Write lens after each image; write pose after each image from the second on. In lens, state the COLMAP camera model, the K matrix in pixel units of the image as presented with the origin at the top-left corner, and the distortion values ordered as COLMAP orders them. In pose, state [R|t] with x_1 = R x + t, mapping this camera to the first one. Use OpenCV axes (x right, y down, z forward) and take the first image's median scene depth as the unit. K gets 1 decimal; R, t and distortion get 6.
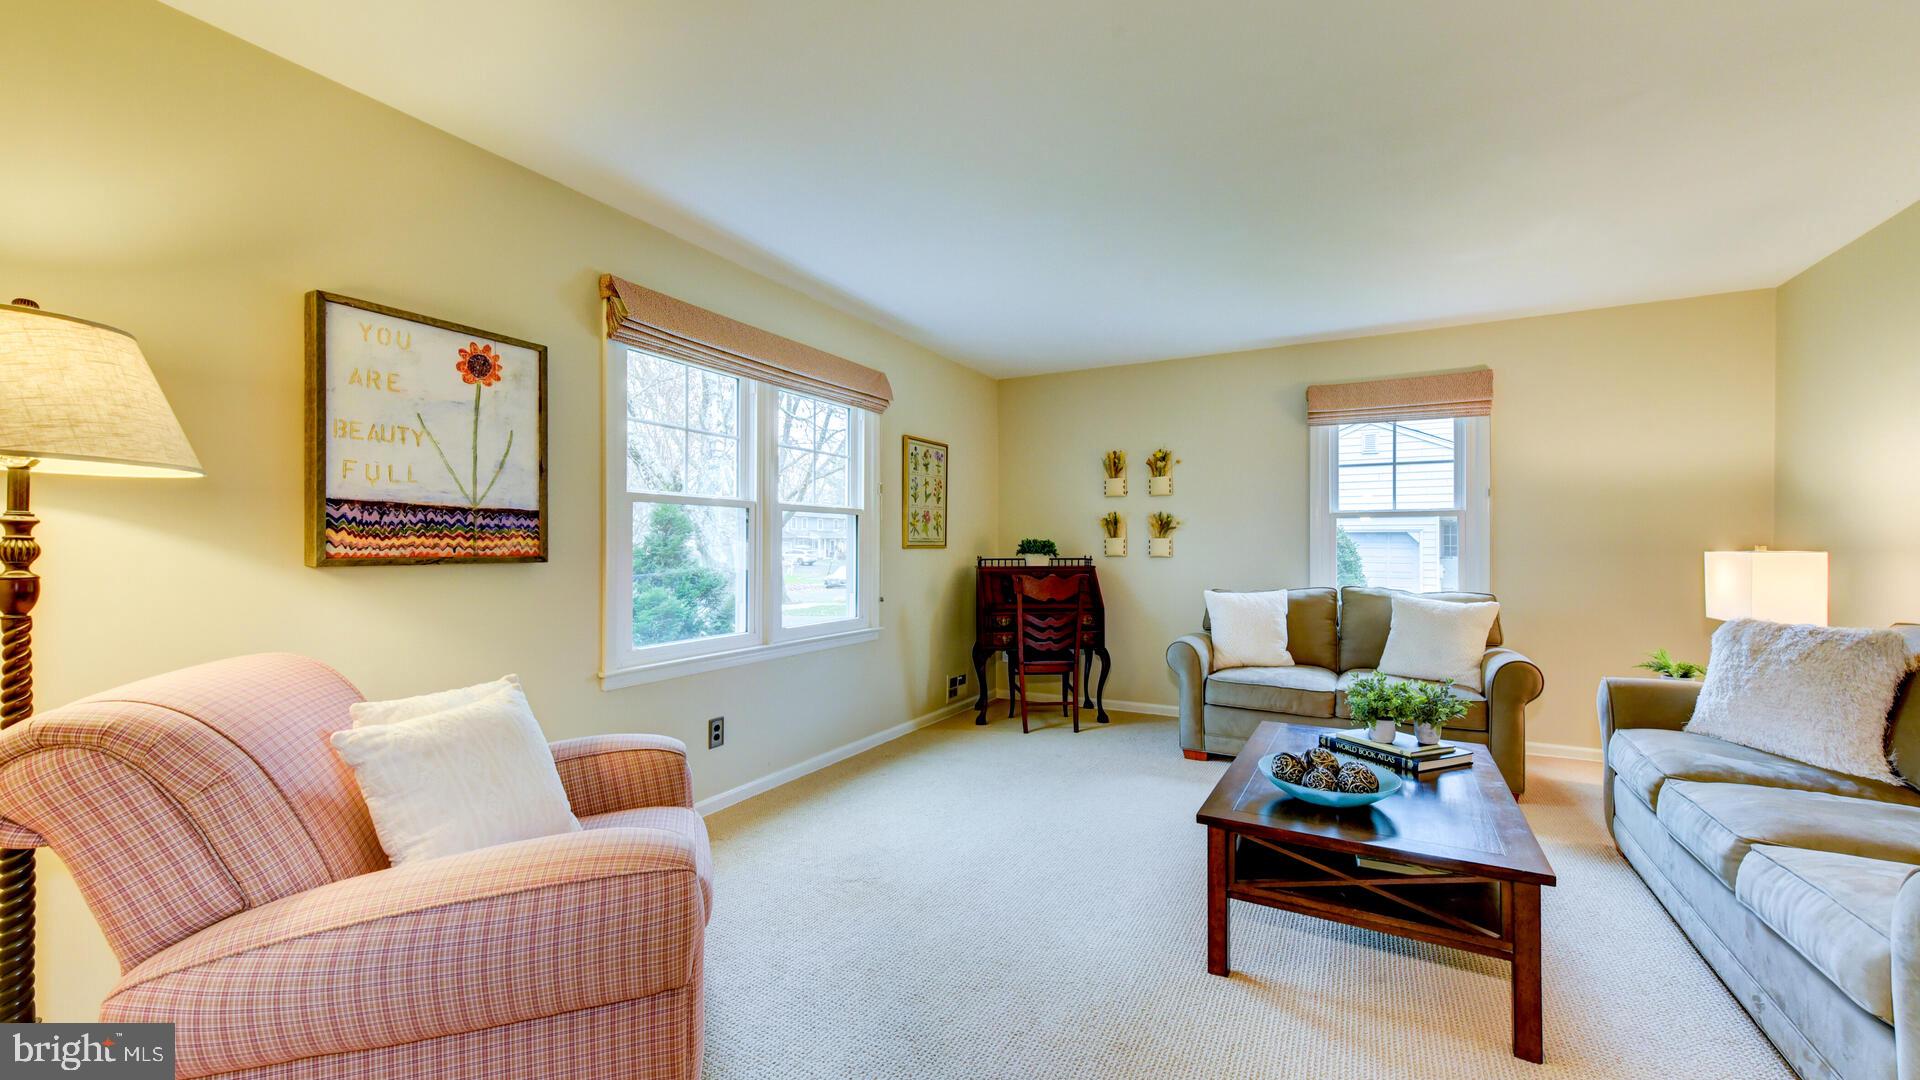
lens RADIAL K [[751.9, 0, 969.7], [0, 751.9, 544.6], [0, 0, 1]] dist [0.002999, 0.000021]
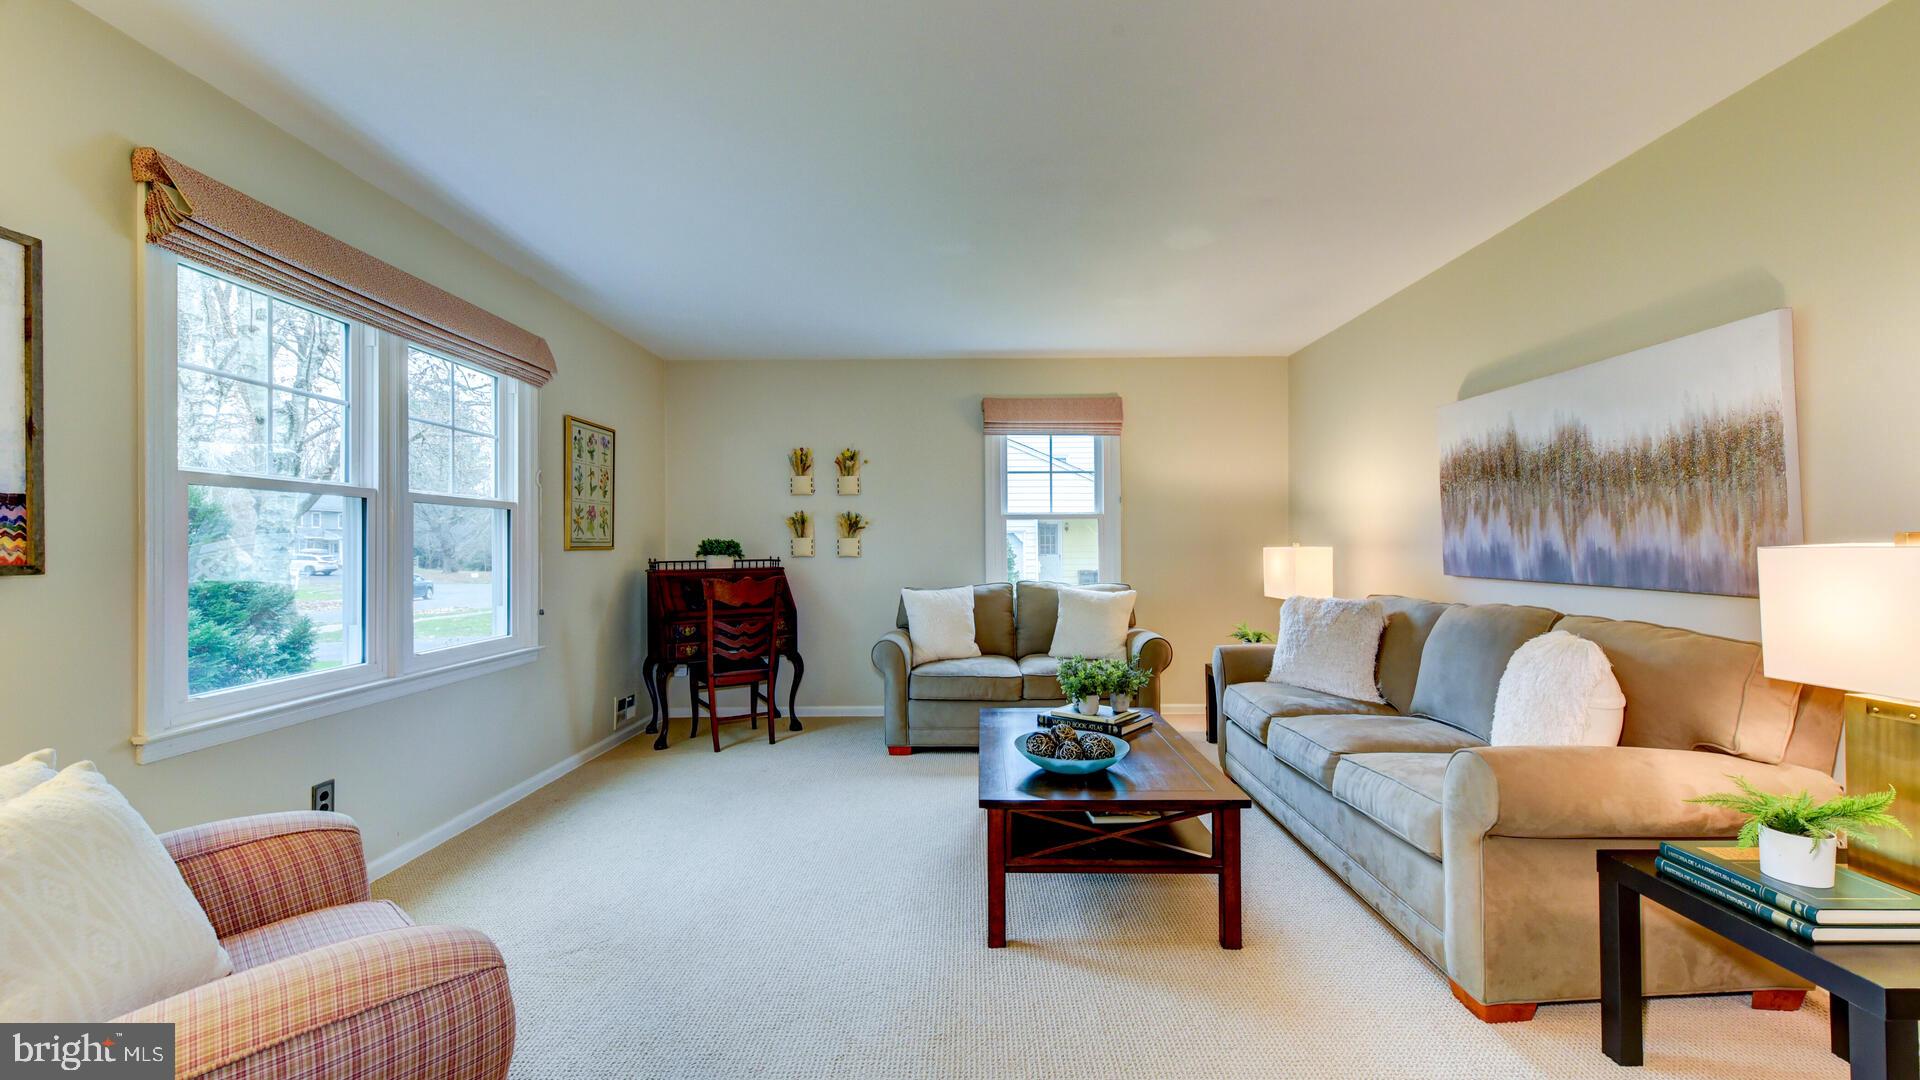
lens RADIAL K [[782.8, 0, 960.0], [0, 782.8, 540.0], [0, 0, 1]] dist [-0.001178, -0.000557]
pose [[0.879576, -0.001620, 0.475755, -0.134324], [0.005178, 0.999968, -0.006168, 0.001617], [-0.475730, 0.007889, 0.879556, 0.027258]]
